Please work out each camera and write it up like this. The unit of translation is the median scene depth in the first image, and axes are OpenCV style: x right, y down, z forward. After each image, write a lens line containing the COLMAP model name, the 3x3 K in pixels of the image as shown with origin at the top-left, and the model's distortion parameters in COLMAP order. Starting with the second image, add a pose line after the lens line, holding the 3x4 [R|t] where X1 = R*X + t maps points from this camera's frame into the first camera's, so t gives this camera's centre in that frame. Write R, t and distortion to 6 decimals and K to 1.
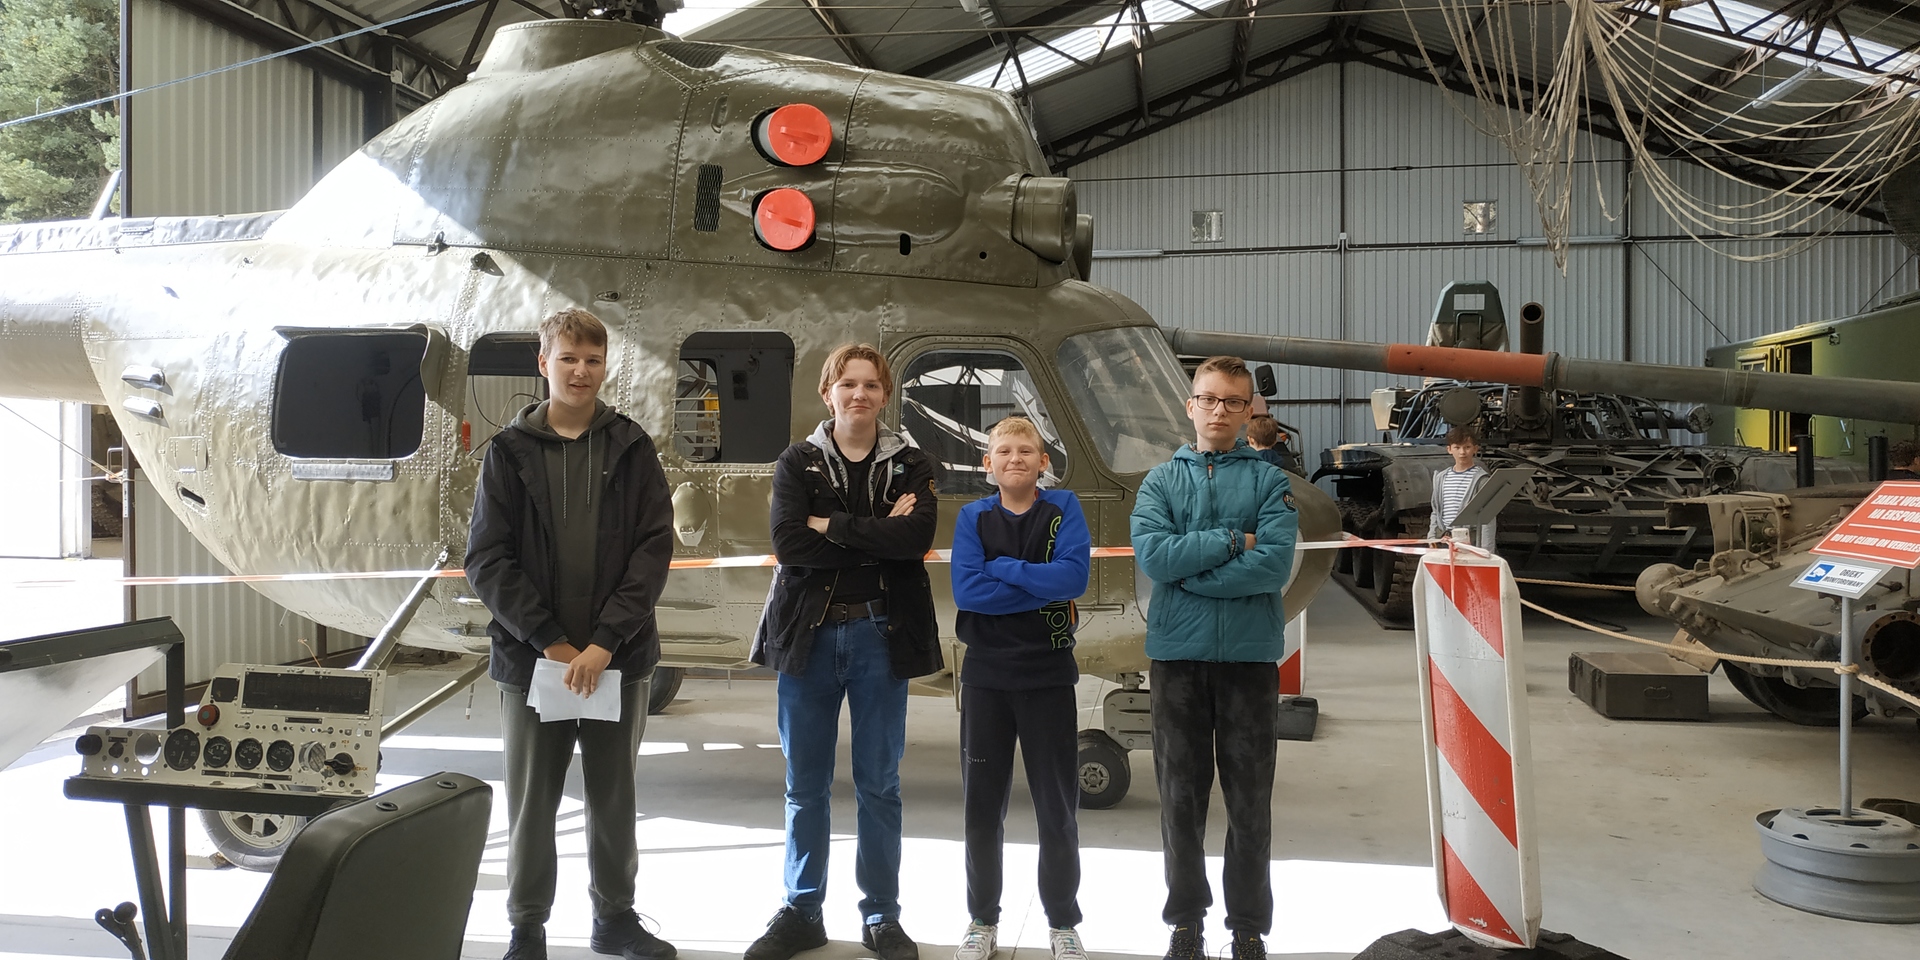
lens RADIAL K [[1492.5, 0, 960.0], [0, 1492.5, 480.0], [0, 0, 1]] dist [0.023278, -0.079703]
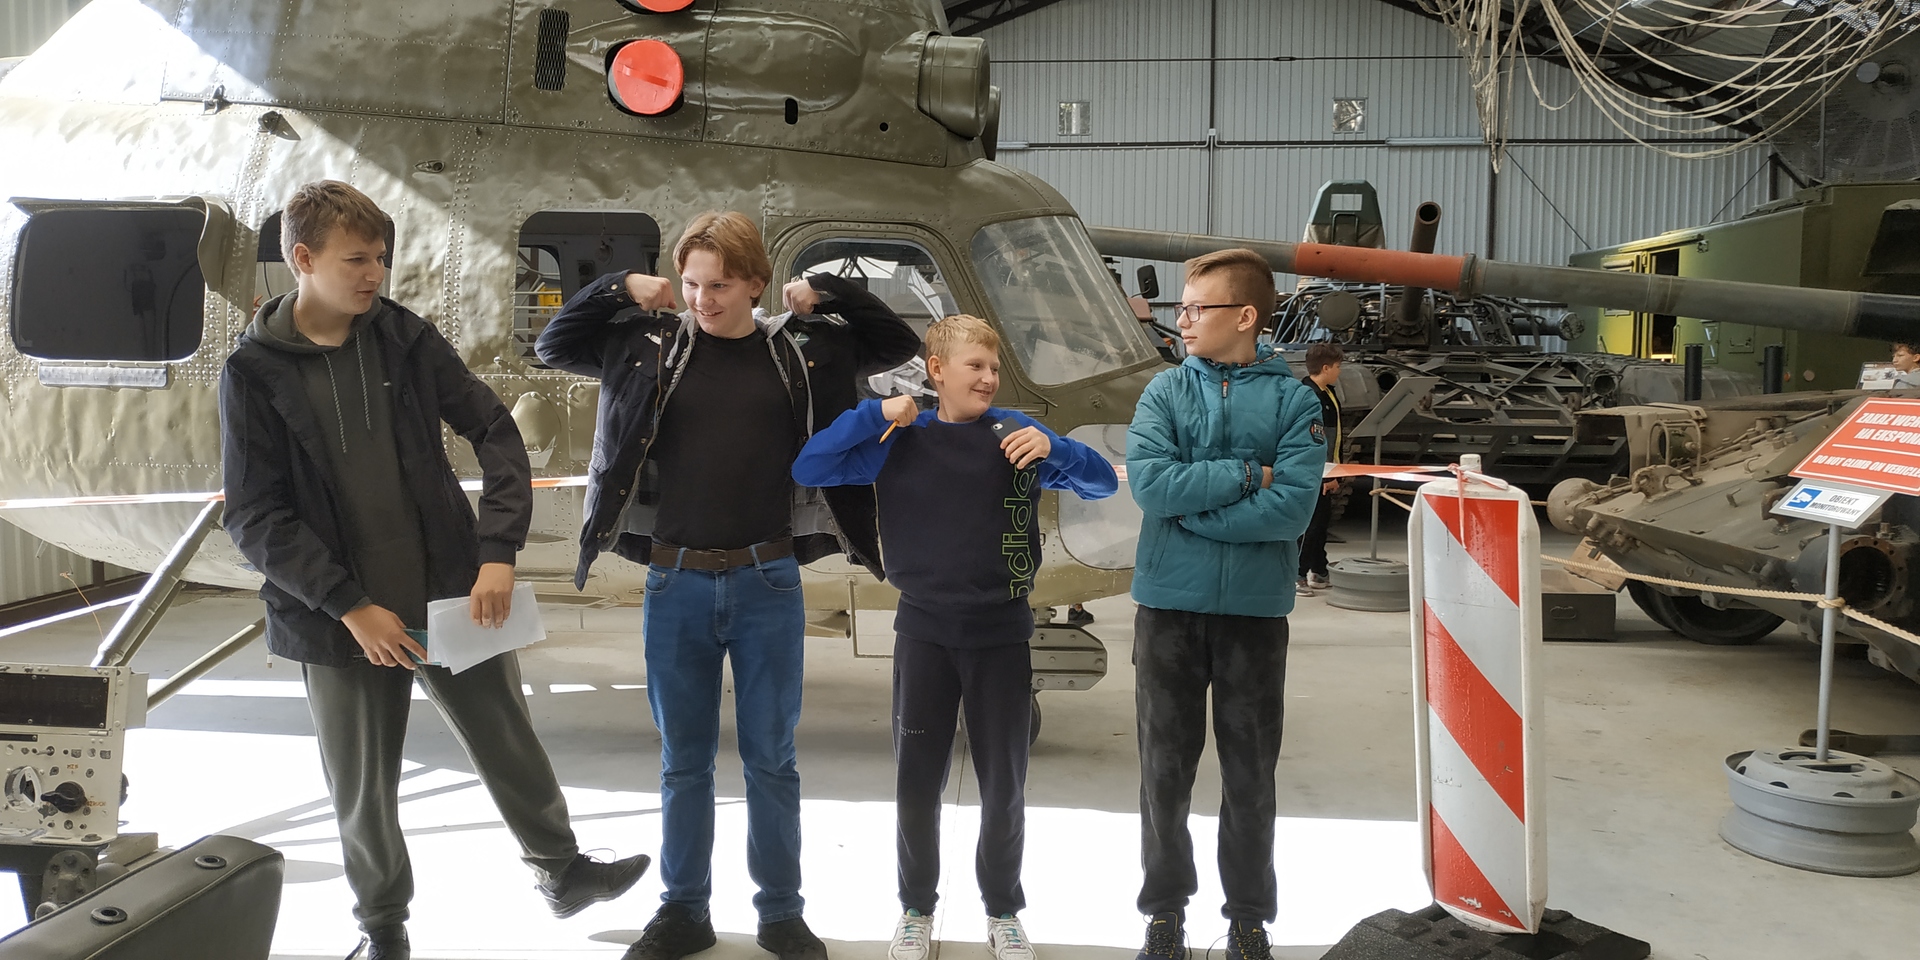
lens RADIAL K [[1492.5, 0, 960.0], [0, 1492.5, 480.0], [0, 0, 1]] dist [0.023278, -0.079703]
pose [[0.993956, -0.001881, 0.109766, -0.033576], [-0.005433, 0.997785, 0.066297, -0.005679], [-0.109648, -0.066493, 0.991744, 0.129233]]
